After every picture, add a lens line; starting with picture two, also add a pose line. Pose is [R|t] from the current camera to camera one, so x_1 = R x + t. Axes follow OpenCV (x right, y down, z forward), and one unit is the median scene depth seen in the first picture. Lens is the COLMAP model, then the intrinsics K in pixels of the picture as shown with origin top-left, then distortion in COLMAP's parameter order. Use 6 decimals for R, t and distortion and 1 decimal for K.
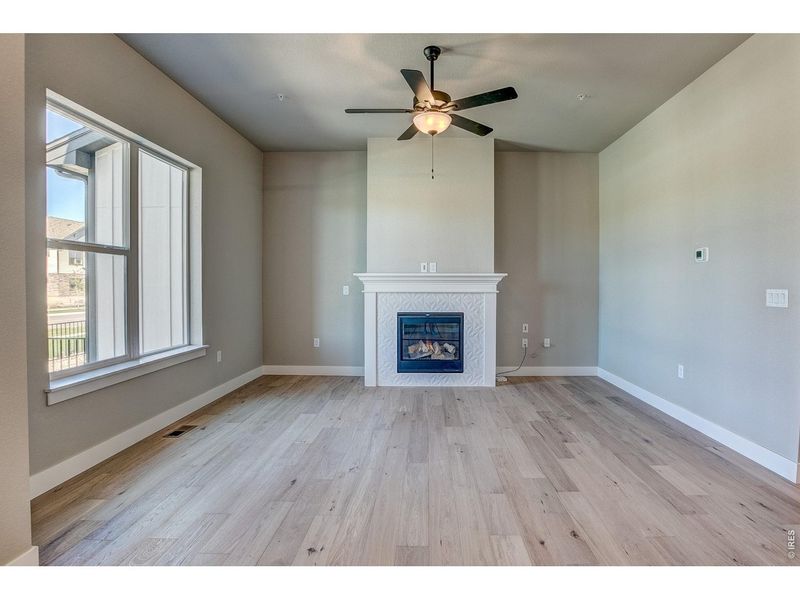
lens RADIAL K [[398.8, 0, 401.7], [0, 398.8, 290.1], [0, 0, 1]] dist [0.032185, -0.000329]
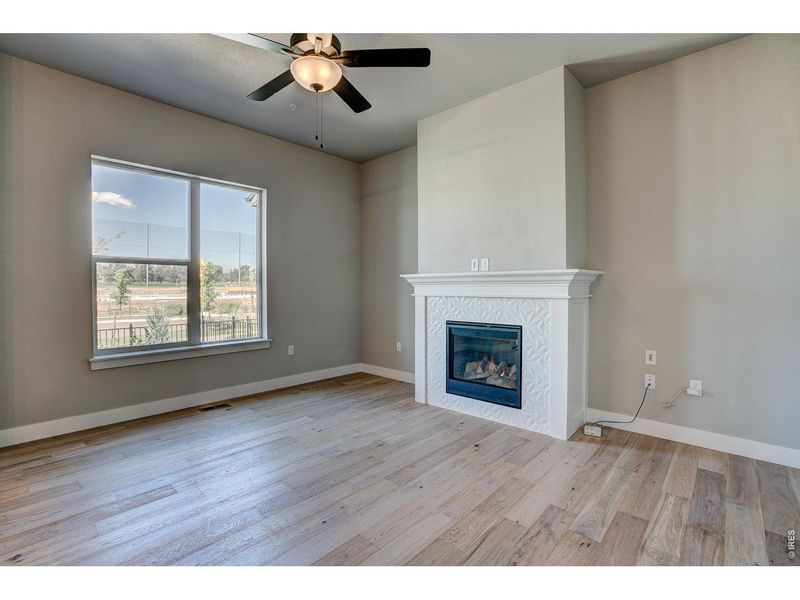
lens RADIAL K [[365.4, 0, 400.1], [0, 365.4, 297.8], [0, 0, 1]] dist [0.001565, 0.000325]
pose [[0.766771, 0.013750, -0.641773, 0.405305], [-0.007269, 0.999892, 0.012738, -0.000335], [0.641879, -0.005102, 0.766789, 0.355367]]
